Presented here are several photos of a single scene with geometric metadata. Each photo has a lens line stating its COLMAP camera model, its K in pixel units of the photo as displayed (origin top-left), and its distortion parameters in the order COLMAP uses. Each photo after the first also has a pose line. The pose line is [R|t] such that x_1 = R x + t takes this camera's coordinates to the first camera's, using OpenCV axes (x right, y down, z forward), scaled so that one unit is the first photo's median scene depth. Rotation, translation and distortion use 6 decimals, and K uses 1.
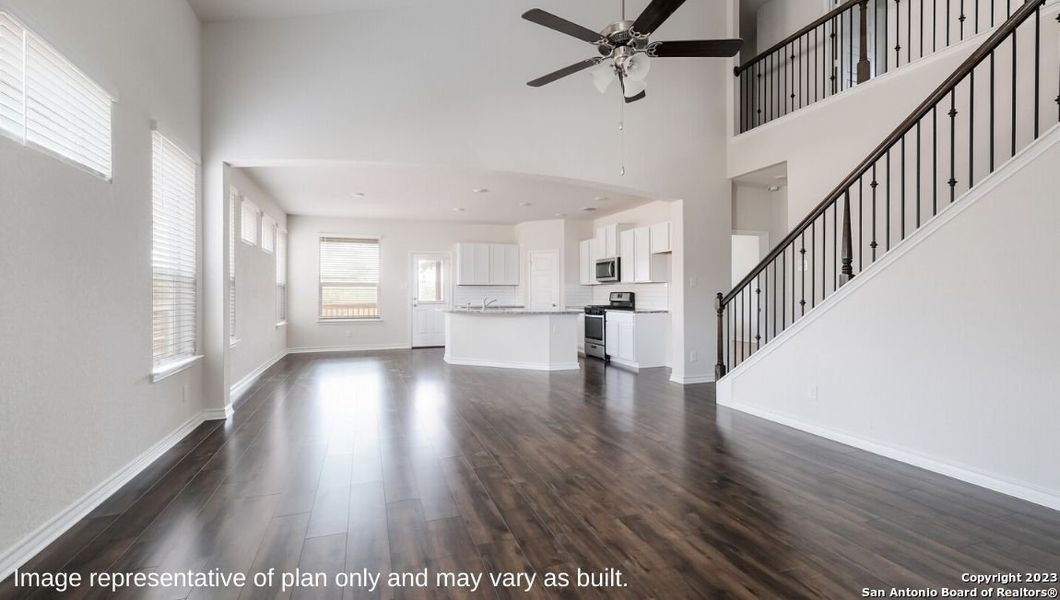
lens RADIAL K [[465.1, 0, 529.3], [0, 465.1, 294.3], [0, 0, 1]] dist [0.017631, -0.000028]
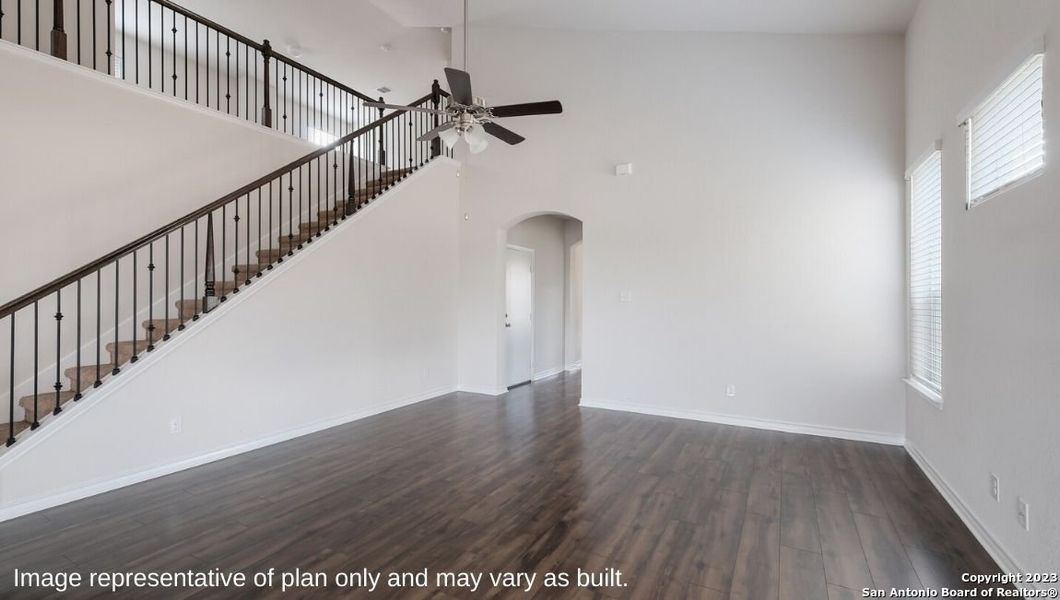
lens RADIAL K [[465.1, 0, 529.3], [0, 465.1, 294.3], [0, 0, 1]] dist [0.017631, -0.000028]
pose [[-0.663538, 0.006708, 0.748112, -0.253940], [0.002032, 0.999972, -0.007164, -0.017303], [-0.748140, -0.003233, -0.663533, 0.531735]]
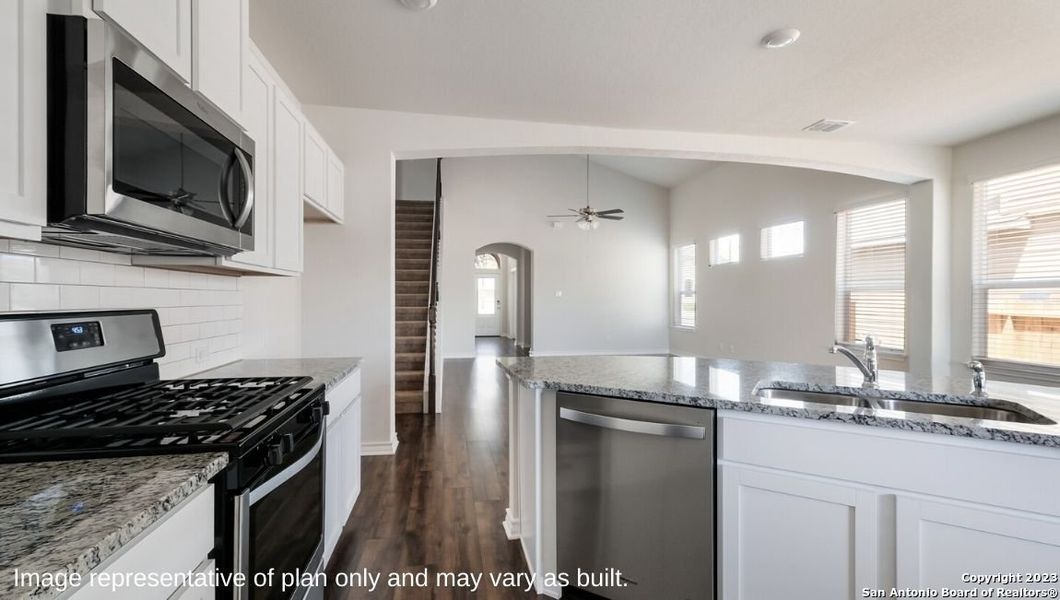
lens RADIAL K [[465.1, 0, 529.3], [0, 465.1, 294.3], [0, 0, 1]] dist [0.017631, -0.000028]
pose [[-0.986992, 0.001295, 0.160762, 0.032590], [0.000213, 0.999977, -0.006752, -0.009307], [-0.160768, -0.006630, -0.986970, 1.205662]]
